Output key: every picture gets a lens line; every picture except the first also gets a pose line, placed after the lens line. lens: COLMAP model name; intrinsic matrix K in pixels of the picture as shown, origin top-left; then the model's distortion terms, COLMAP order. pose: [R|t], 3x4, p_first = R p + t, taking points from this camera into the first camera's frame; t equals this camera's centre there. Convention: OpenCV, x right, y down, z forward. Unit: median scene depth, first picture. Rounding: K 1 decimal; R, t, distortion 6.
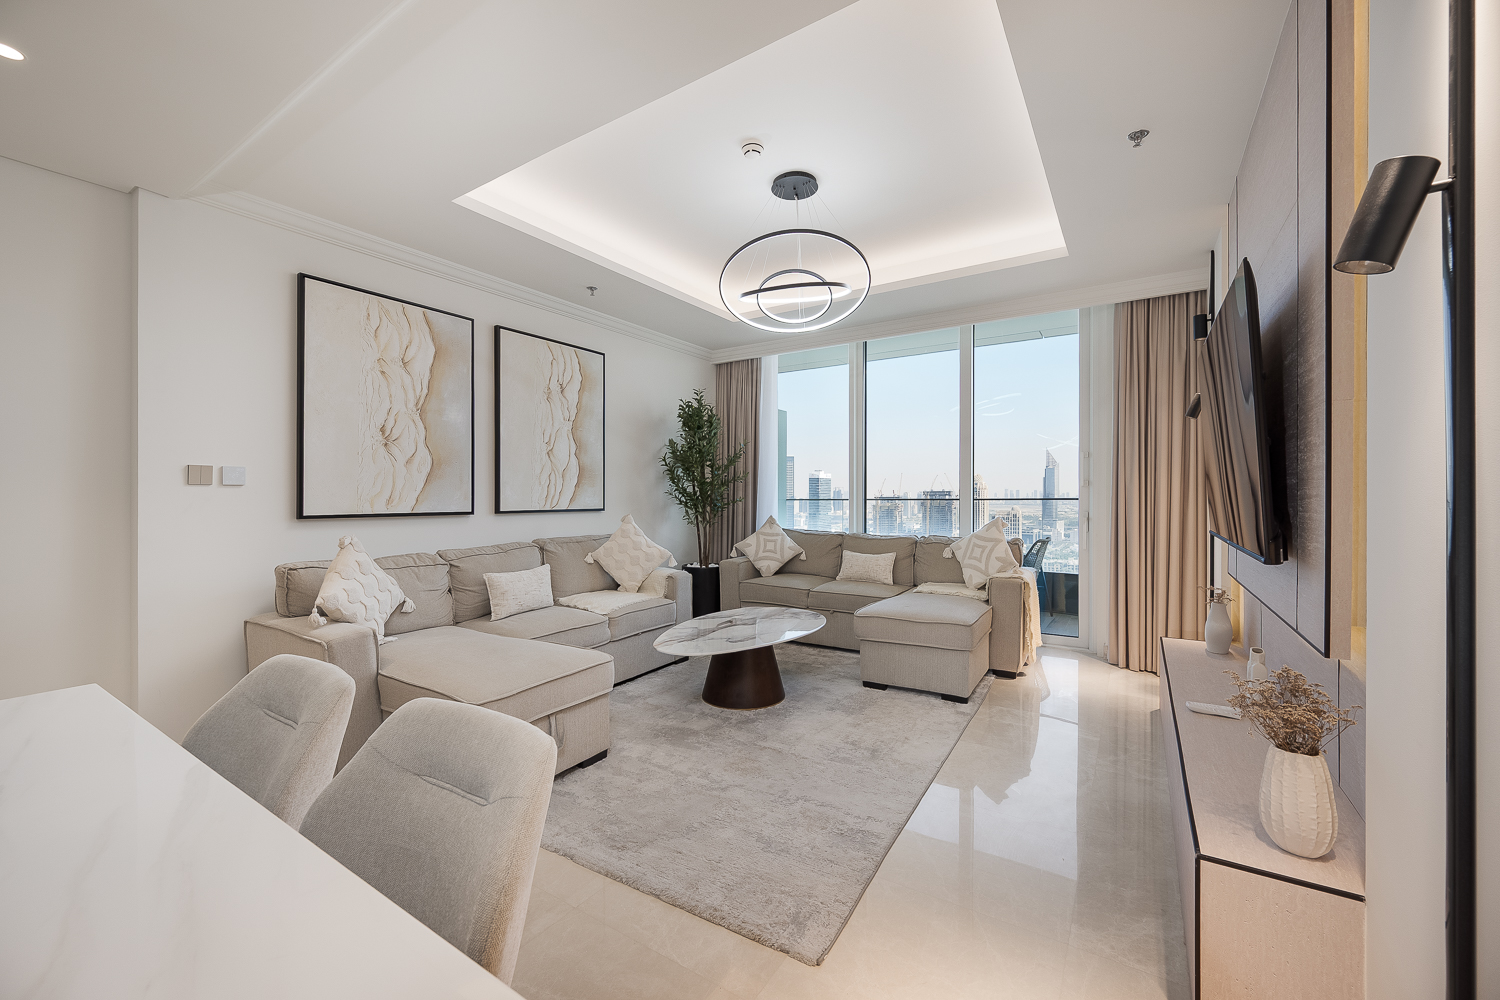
lens RADIAL K [[596.6, 0, 743.8], [0, 596.6, 496.3], [0, 0, 1]] dist [-0.002715, 0.000507]
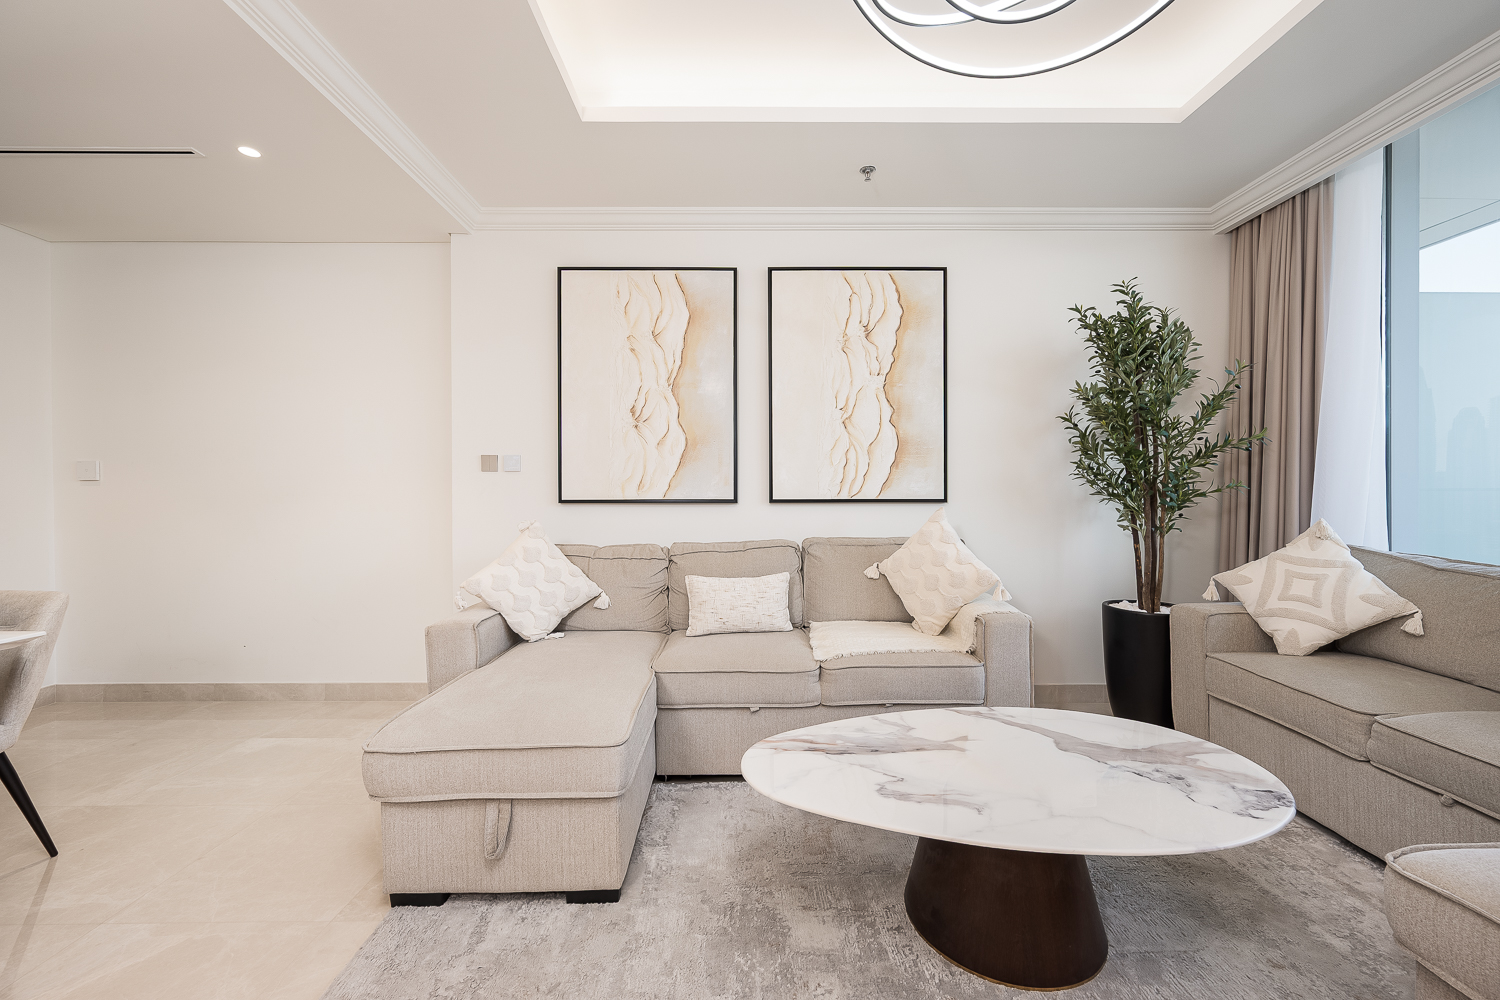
lens RADIAL K [[596.6, 0, 748.5], [0, 596.6, 491.7], [0, 0, 1]] dist [-0.002715, 0.000507]
pose [[0.557231, 0.002760, -0.830353, 0.220808], [0.001961, 0.999987, 0.004639, 0.009986], [0.830355, -0.004213, 0.557218, 0.491316]]
